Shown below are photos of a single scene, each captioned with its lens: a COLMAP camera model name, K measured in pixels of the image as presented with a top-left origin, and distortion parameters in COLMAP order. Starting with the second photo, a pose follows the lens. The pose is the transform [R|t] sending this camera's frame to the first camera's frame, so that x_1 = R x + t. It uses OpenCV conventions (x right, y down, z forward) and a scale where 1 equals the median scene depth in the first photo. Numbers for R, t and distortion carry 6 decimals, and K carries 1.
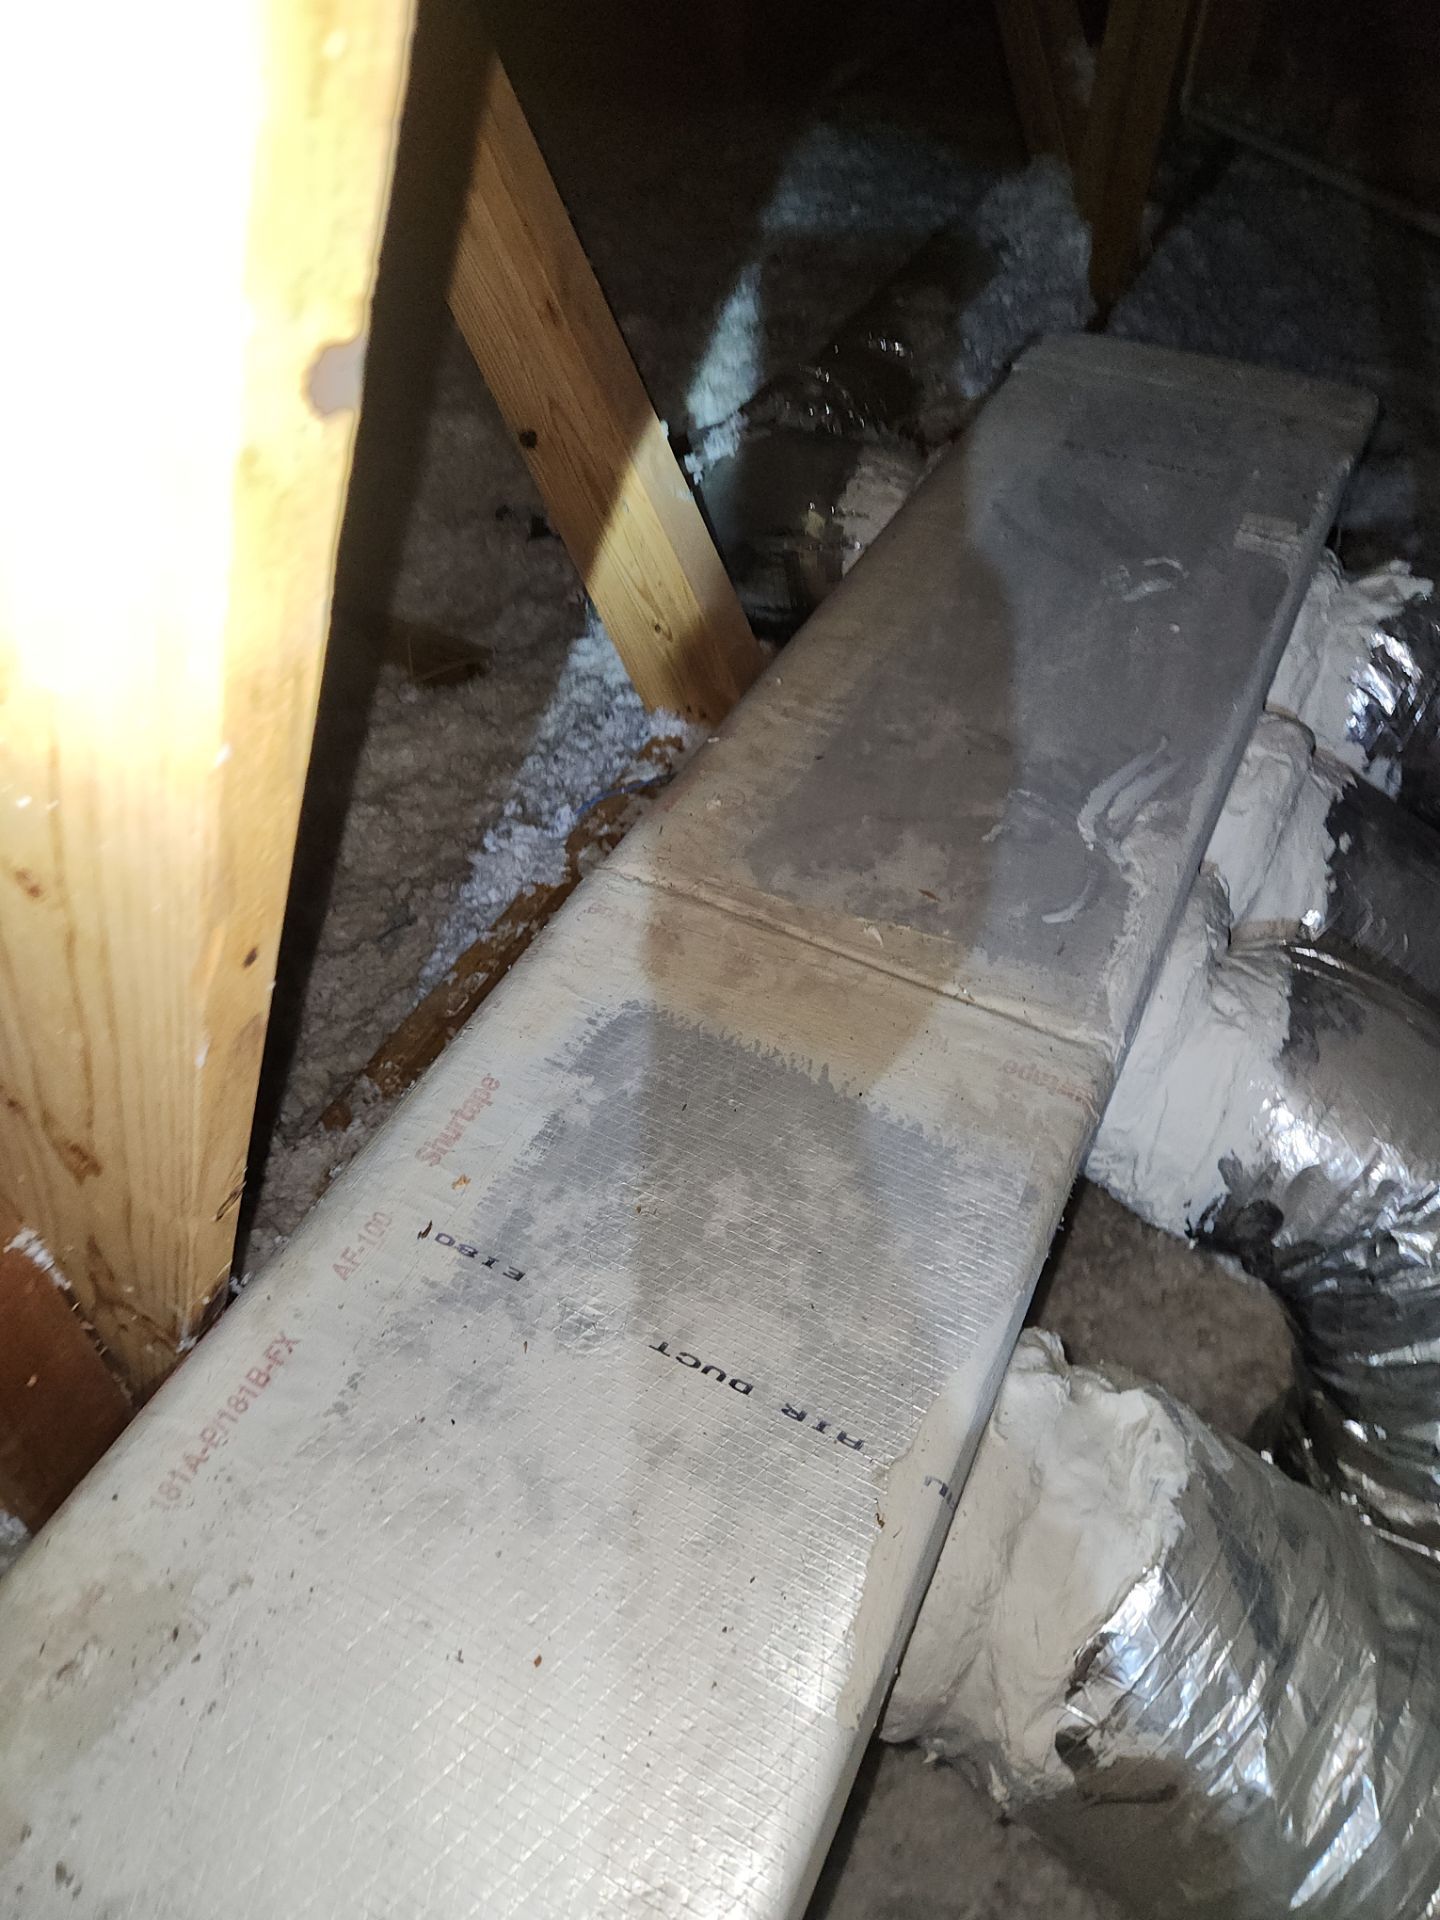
lens RADIAL K [[1345.7, 0, 720.0], [0, 1345.7, 960.0], [0, 0, 1]] dist [0.104541, -0.088822]
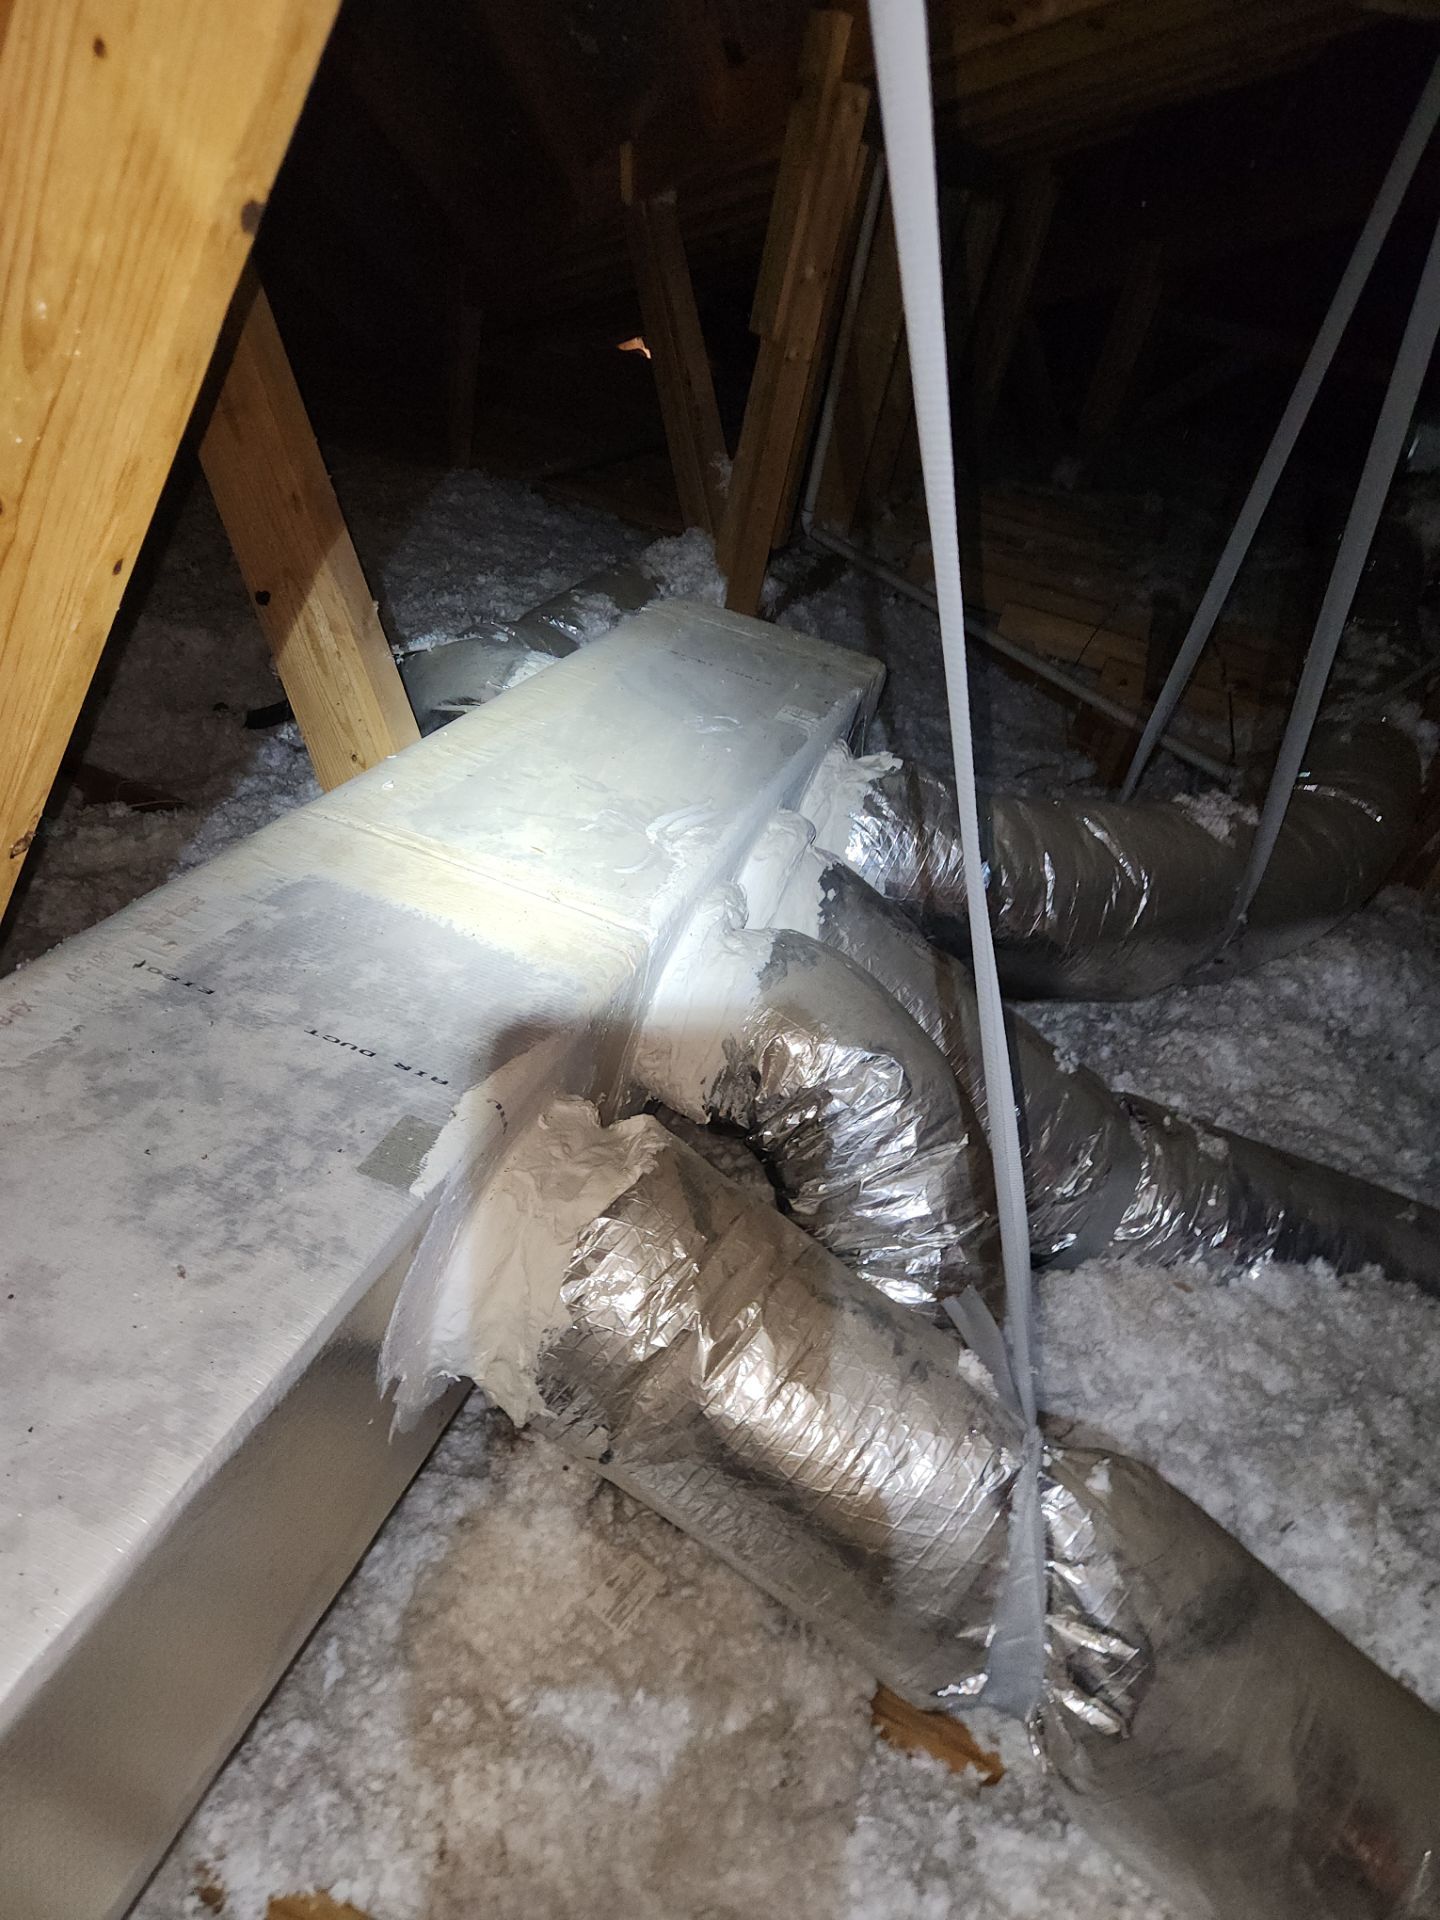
lens RADIAL K [[1345.7, 0, 720.0], [0, 1345.7, 960.0], [0, 0, 1]] dist [0.104541, -0.088822]
pose [[0.970052, 0.098470, 0.222041, 0.032405], [-0.040104, 0.966523, -0.253425, 0.370222], [-0.239563, 0.236930, 0.941527, -0.319210]]
